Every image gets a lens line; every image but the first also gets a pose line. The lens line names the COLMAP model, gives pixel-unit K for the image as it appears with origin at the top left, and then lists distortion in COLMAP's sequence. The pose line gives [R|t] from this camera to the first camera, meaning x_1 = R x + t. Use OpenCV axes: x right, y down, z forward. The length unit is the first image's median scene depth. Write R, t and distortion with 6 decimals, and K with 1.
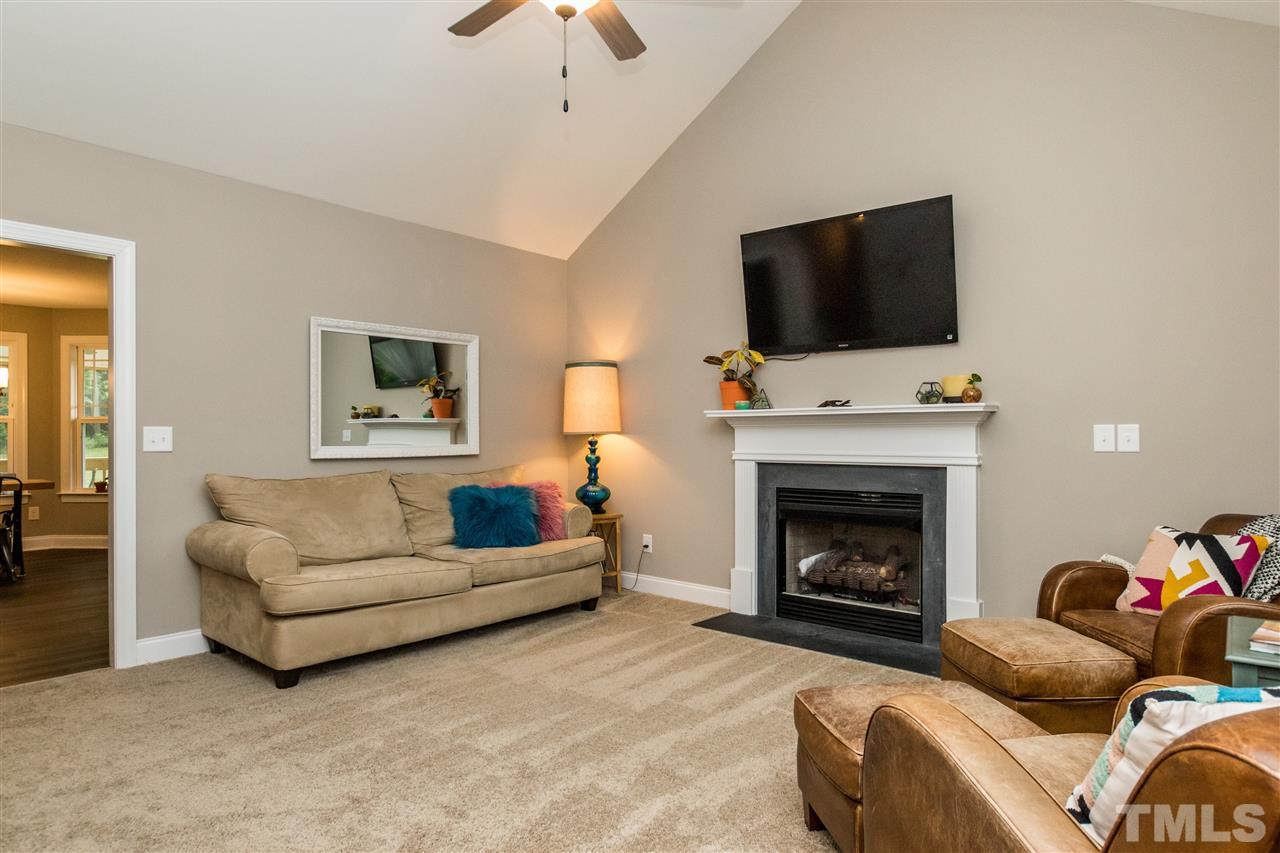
lens RADIAL K [[754.2, 0, 644.3], [0, 754.2, 420.7], [0, 0, 1]] dist [-0.006231, 0.000537]
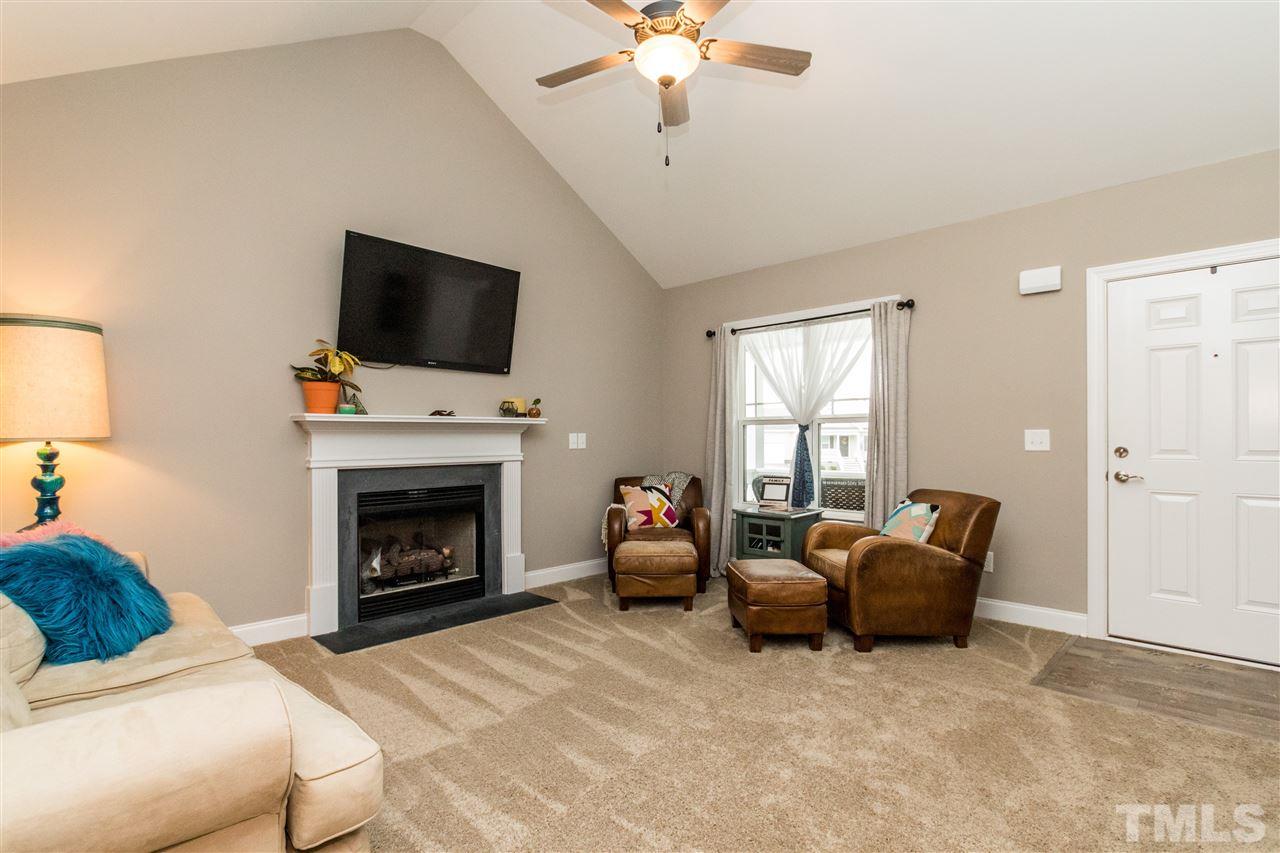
lens RADIAL K [[612.1, 0, 648.5], [0, 612.1, 435.9], [0, 0, 1]] dist [0.011693, 0.000868]
pose [[0.062119, 0.004796, 0.998057, -0.651568], [-0.013966, 0.999895, -0.003936, 0.011286], [-0.997971, -0.013694, 0.062180, 0.605291]]
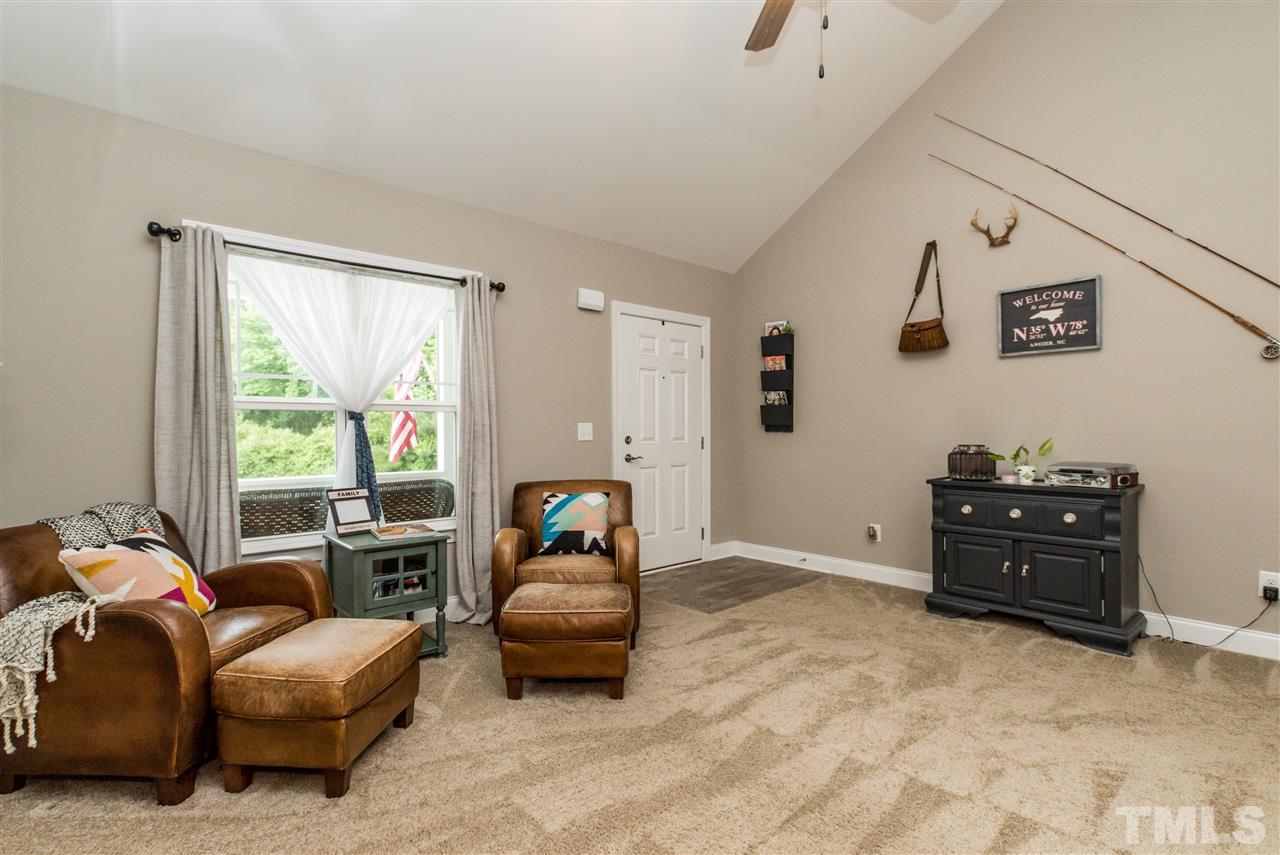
lens RADIAL K [[612.1, 0, 632.2], [0, 612.1, 436.0], [0, 0, 1]] dist [0.011693, 0.000868]
pose [[-0.987151, 0.007193, 0.159628, 0.002162], [0.006298, 0.999961, -0.006114, 0.019966], [-0.159666, -0.005031, -0.987158, 1.118891]]
